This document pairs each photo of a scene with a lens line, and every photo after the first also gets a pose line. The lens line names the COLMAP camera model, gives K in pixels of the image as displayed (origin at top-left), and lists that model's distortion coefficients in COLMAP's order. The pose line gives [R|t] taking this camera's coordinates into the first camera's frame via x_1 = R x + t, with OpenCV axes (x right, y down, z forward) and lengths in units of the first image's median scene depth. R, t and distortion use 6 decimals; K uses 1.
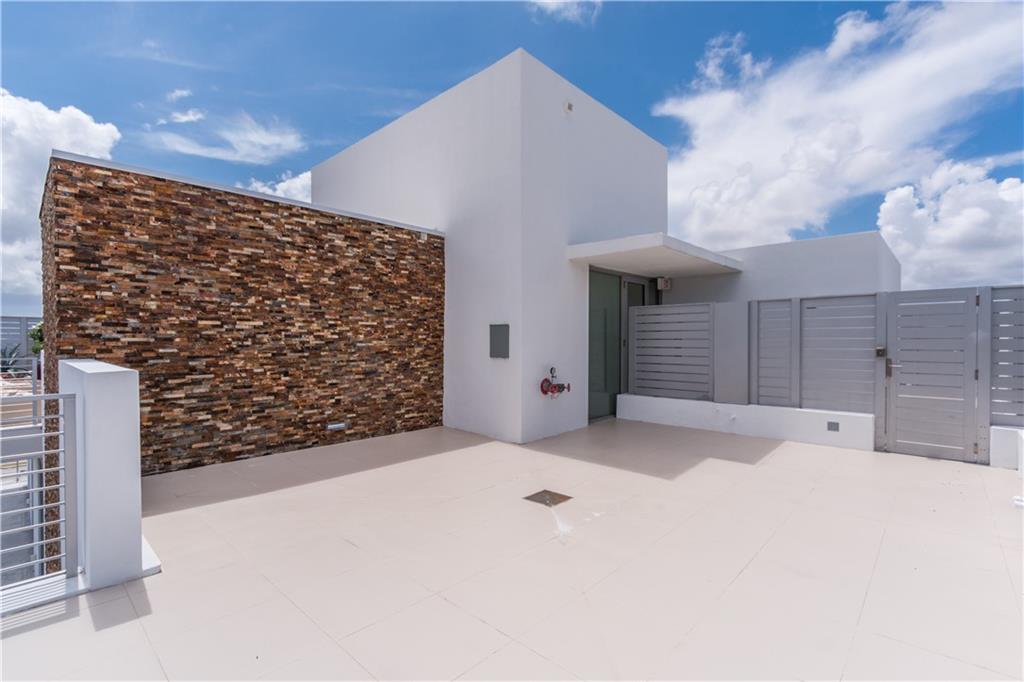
lens RADIAL K [[468.4, 0, 508.0], [0, 468.4, 342.8], [0, 0, 1]] dist [0.009433, -0.000483]
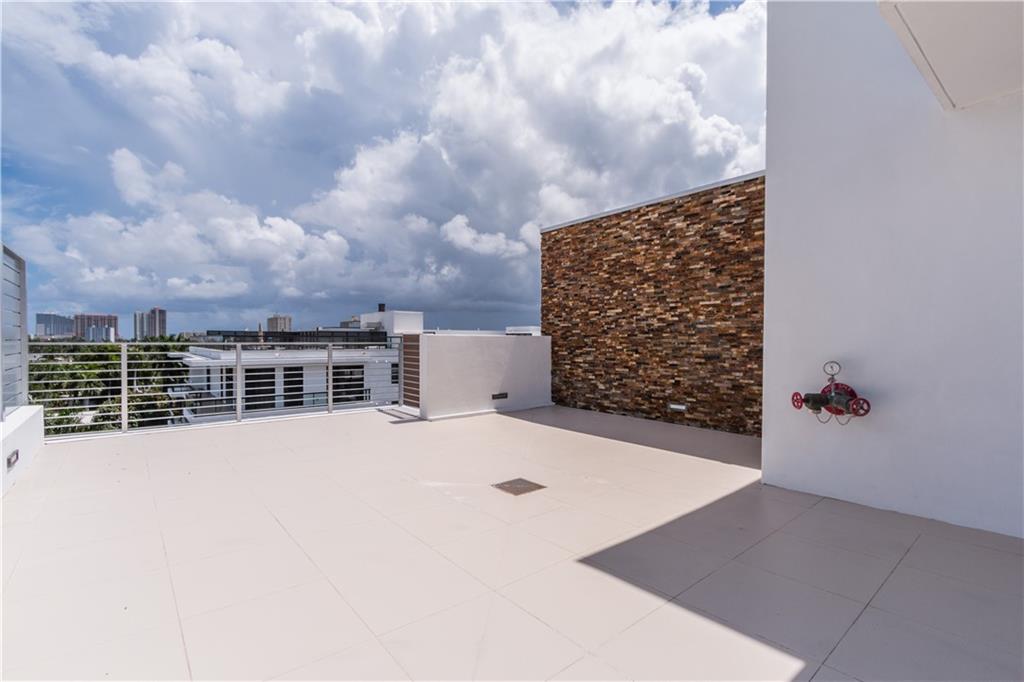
lens RADIAL K [[468.4, 0, 511.5], [0, 468.4, 344.0], [0, 0, 1]] dist [0.009433, -0.000483]
pose [[-0.127336, 0.008590, -0.991822, 0.743087], [-0.010872, 0.999890, 0.010056, 0.038191], [0.991800, 0.012064, -0.127229, 0.837709]]
